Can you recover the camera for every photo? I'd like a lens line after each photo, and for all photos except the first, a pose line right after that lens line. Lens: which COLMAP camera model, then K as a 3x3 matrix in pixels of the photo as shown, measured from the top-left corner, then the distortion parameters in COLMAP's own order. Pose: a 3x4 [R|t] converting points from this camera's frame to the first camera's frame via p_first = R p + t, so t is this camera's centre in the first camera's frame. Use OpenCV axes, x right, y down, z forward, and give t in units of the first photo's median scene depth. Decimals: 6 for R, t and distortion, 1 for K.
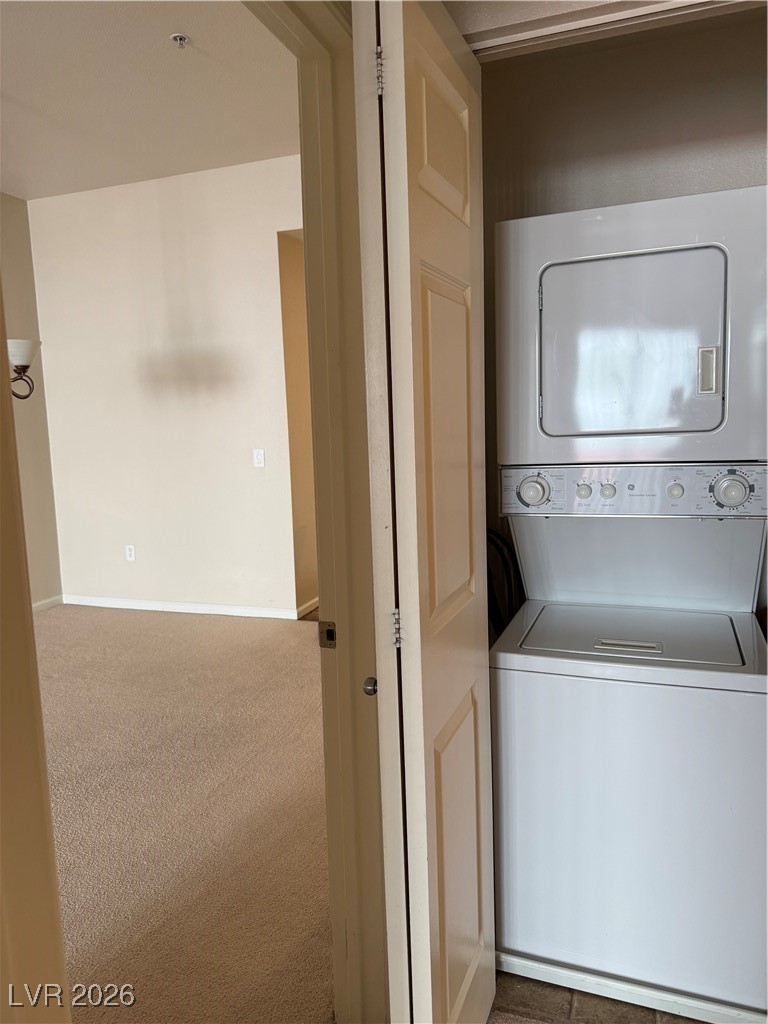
lens RADIAL K [[735.6, 0, 385.8], [0, 735.6, 510.9], [0, 0, 1]] dist [0.144019, -0.255875]
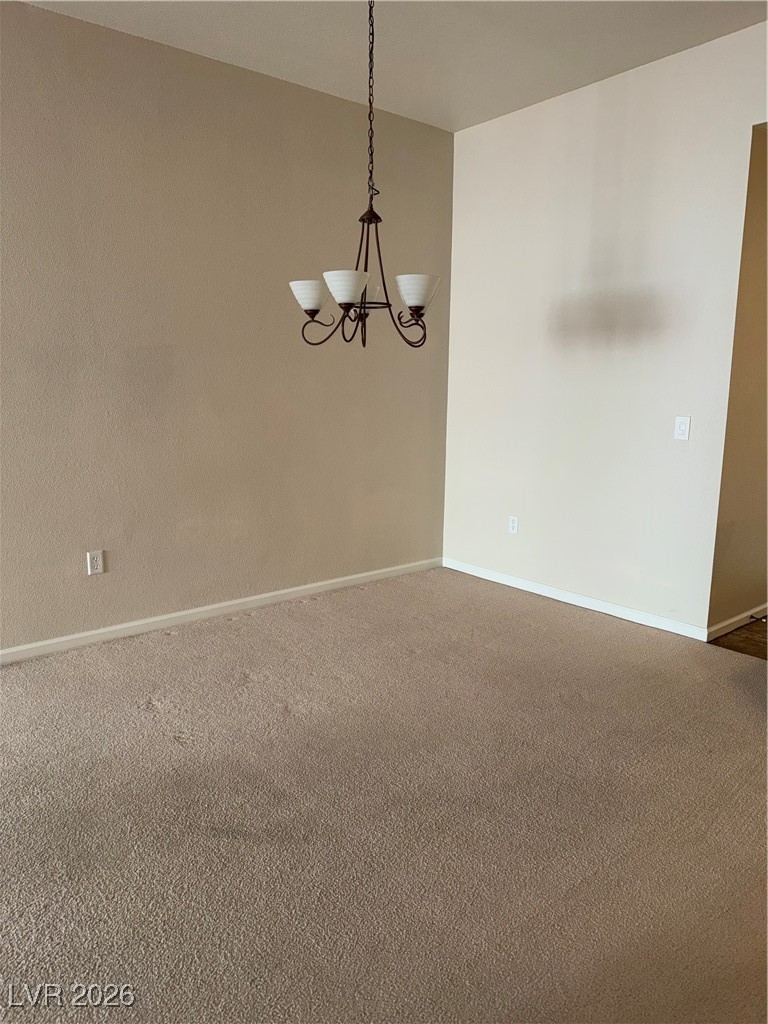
lens RADIAL K [[735.6, 0, 385.8], [0, 735.6, 510.9], [0, 0, 1]] dist [0.144019, -0.255875]
pose [[0.862542, 0.127953, -0.489540, -0.054618], [-0.103902, 0.991670, 0.076127, -0.016200], [0.495203, -0.014799, 0.868651, 0.198845]]
